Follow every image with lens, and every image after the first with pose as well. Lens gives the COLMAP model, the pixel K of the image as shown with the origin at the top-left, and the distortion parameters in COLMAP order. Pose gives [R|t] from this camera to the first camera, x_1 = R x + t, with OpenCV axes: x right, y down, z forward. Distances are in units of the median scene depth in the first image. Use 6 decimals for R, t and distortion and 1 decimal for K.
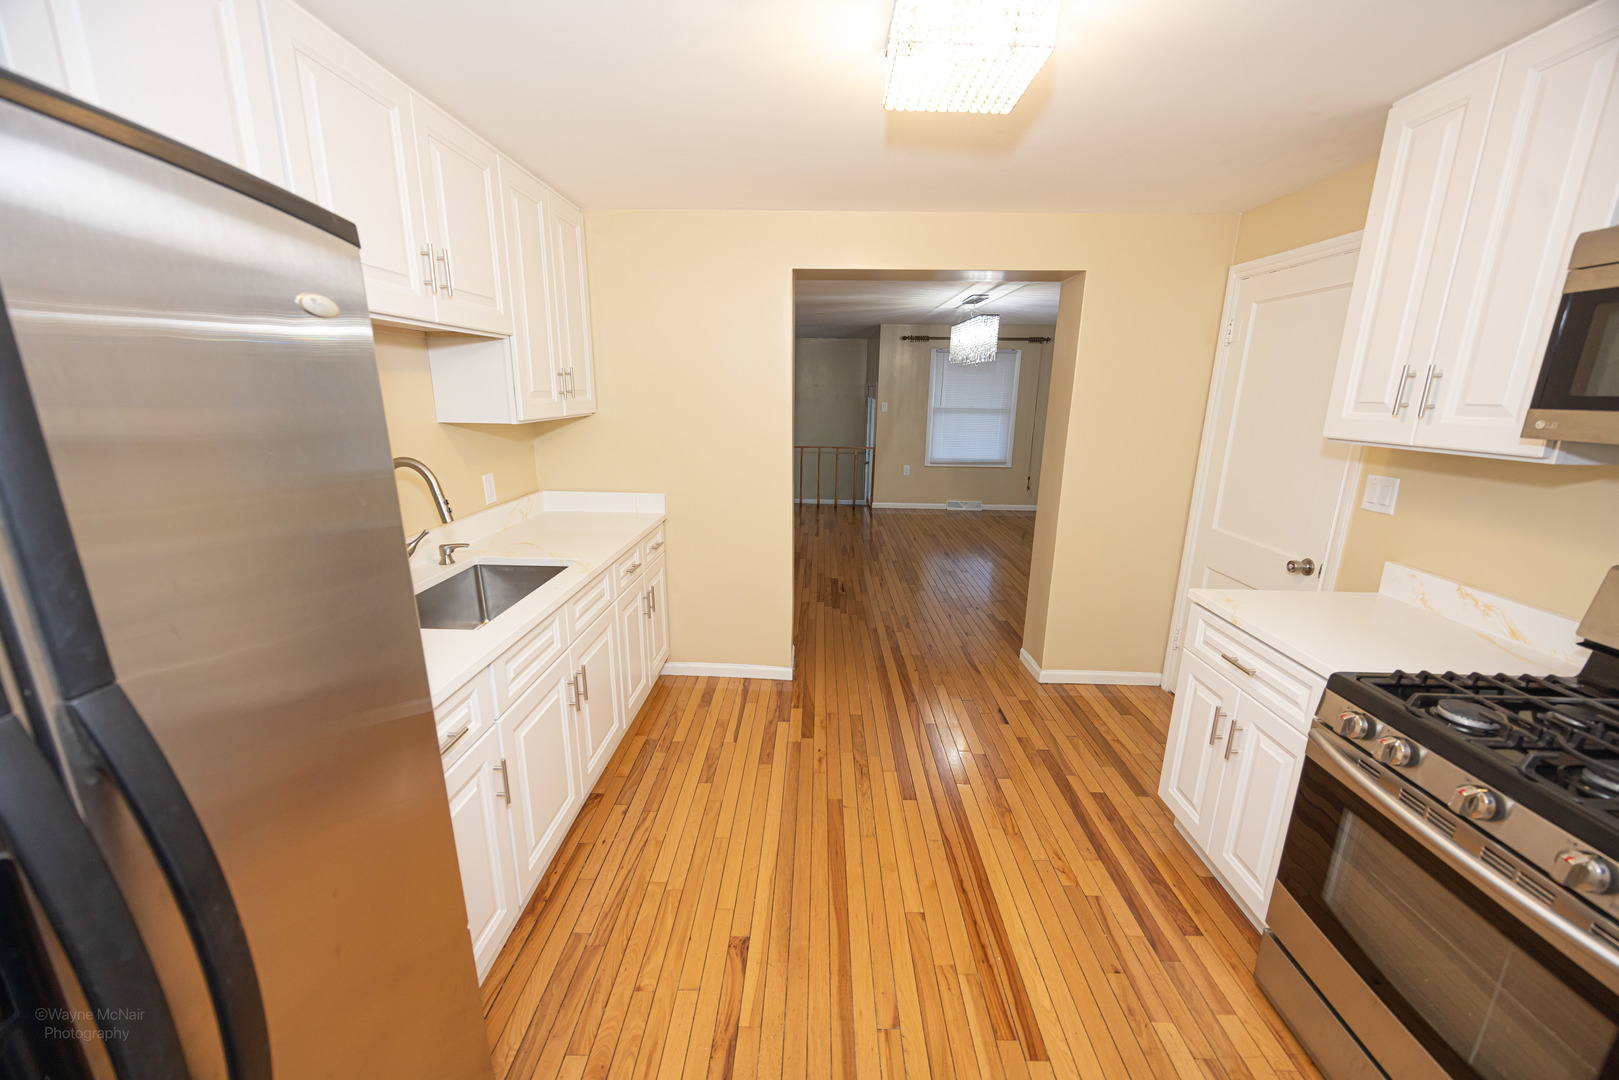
lens RADIAL K [[613.6, 0, 809.5], [0, 613.6, 540.0], [0, 0, 1]] dist [0.000766, 0.000014]
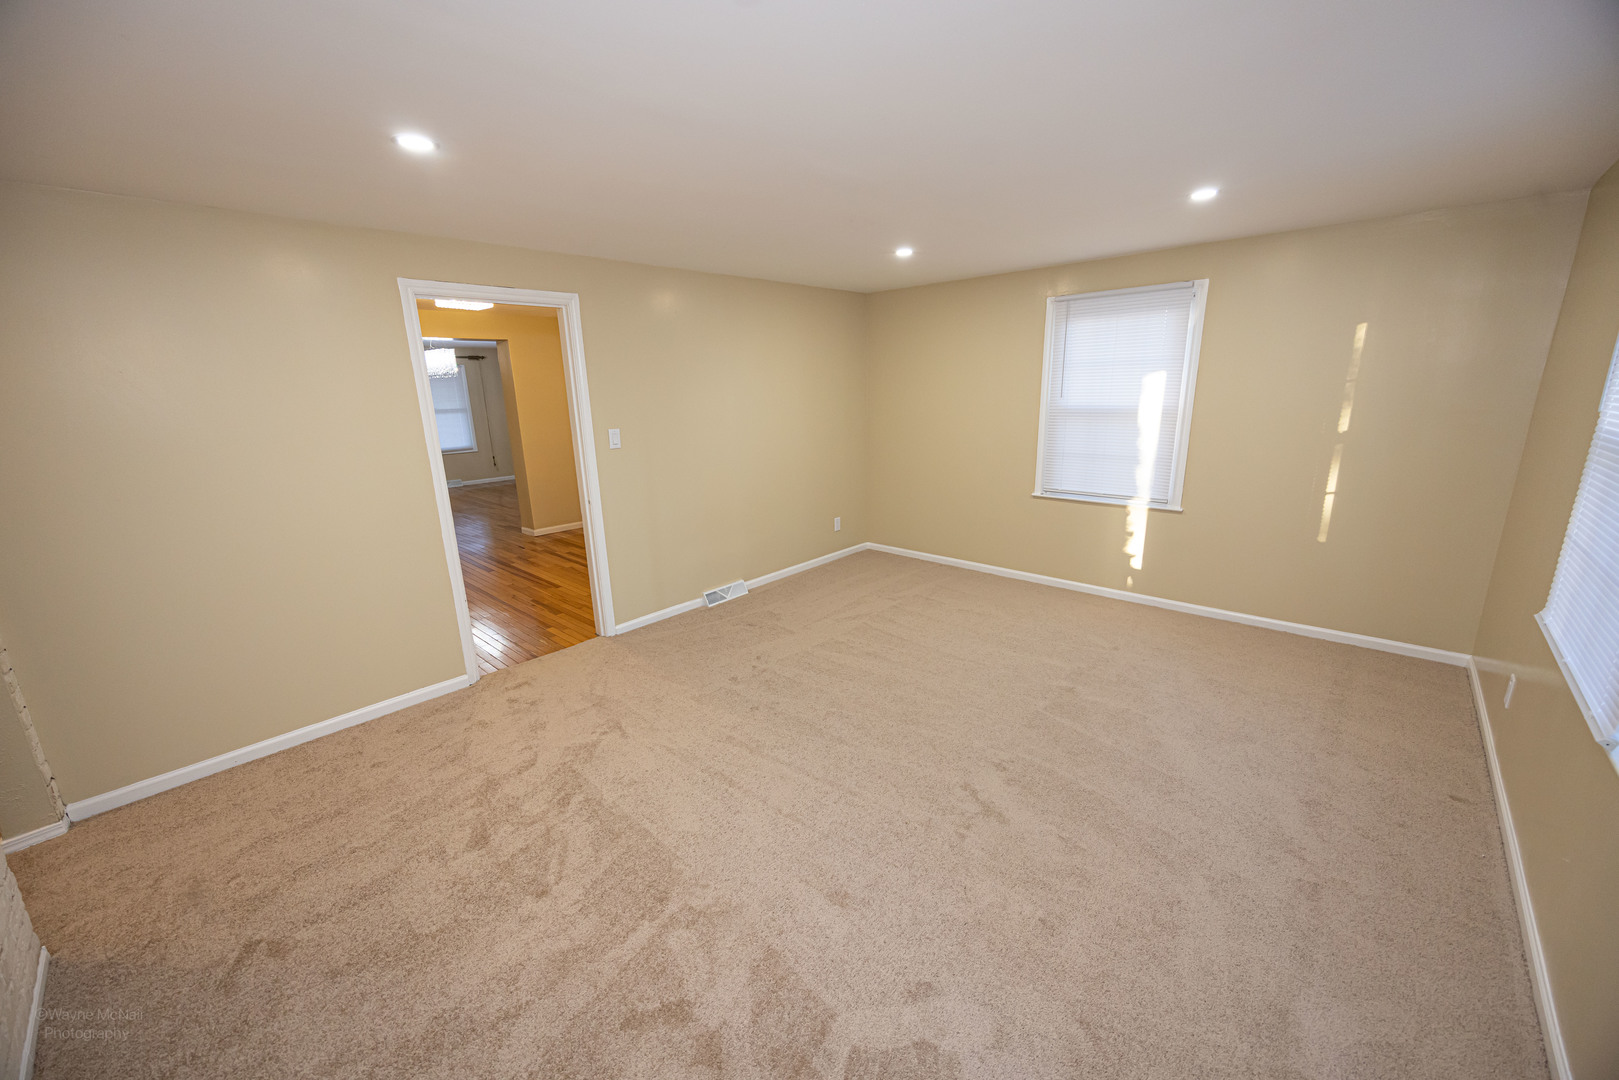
lens RADIAL K [[613.6, 0, 809.5], [0, 613.6, 540.0], [0, 0, 1]] dist [0.000766, 0.000014]
pose [[0.660290, -0.211738, 0.720544, -0.482441], [0.211183, 0.973067, 0.092422, 0.239159], [-0.720707, 0.091141, 0.687223, -1.033492]]
